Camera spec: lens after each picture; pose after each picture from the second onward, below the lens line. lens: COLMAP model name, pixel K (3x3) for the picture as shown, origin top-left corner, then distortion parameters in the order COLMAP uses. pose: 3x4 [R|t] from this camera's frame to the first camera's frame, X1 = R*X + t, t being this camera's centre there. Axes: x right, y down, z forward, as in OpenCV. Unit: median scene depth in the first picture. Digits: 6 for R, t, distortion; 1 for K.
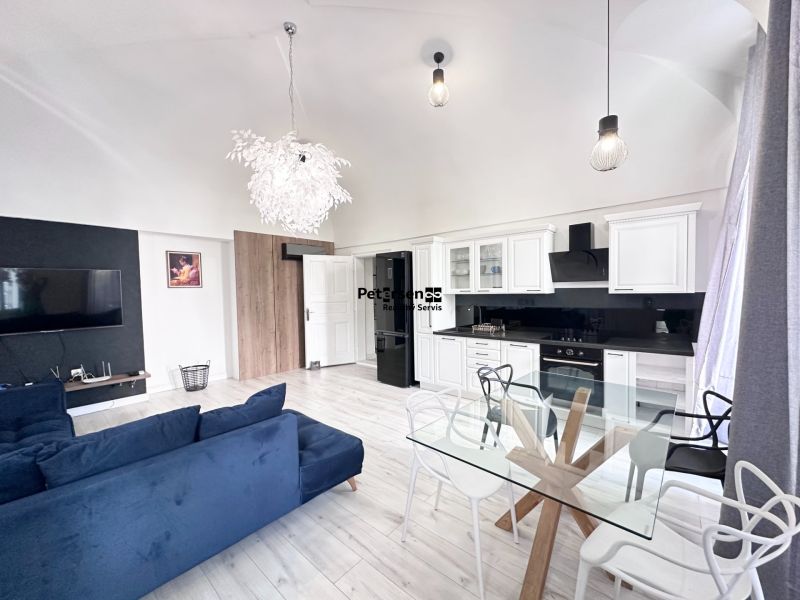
lens RADIAL K [[320.3, 0, 400.3], [0, 320.3, 302.0], [0, 0, 1]] dist [-0.002736, 0.000341]
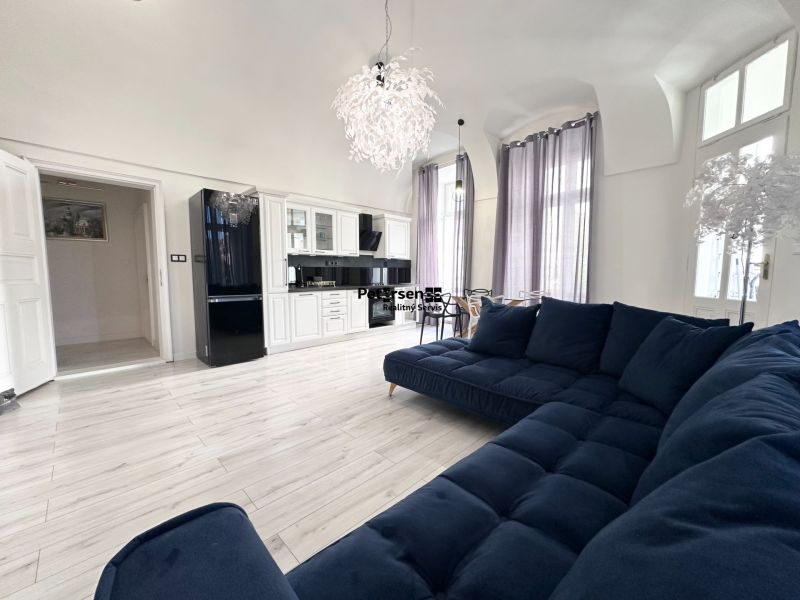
lens RADIAL K [[320.3, 0, 400.2], [0, 320.3, 303.2], [0, 0, 1]] dist [-0.002736, 0.000341]
pose [[0.072386, -0.070991, 0.994847, -0.971947], [0.038965, 0.996903, 0.068303, 0.089898], [-0.996615, 0.033820, 0.074928, 0.668471]]
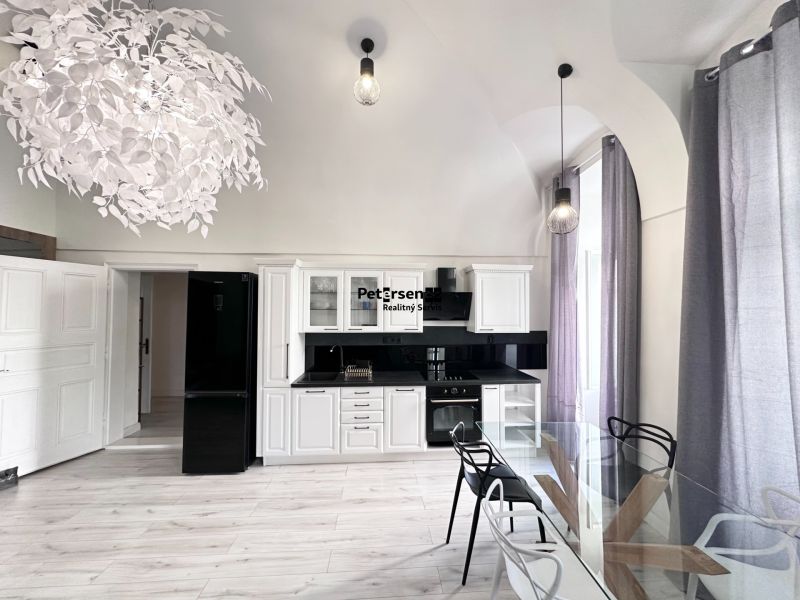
lens RADIAL K [[320.3, 0, 400.5], [0, 320.3, 301.9], [0, 0, 1]] dist [-0.002736, 0.000341]
pose [[0.711930, 0.038937, 0.701170, -0.281557], [0.009427, 0.997842, -0.064983, -0.055161], [-0.702187, 0.052874, 0.710026, 0.318906]]
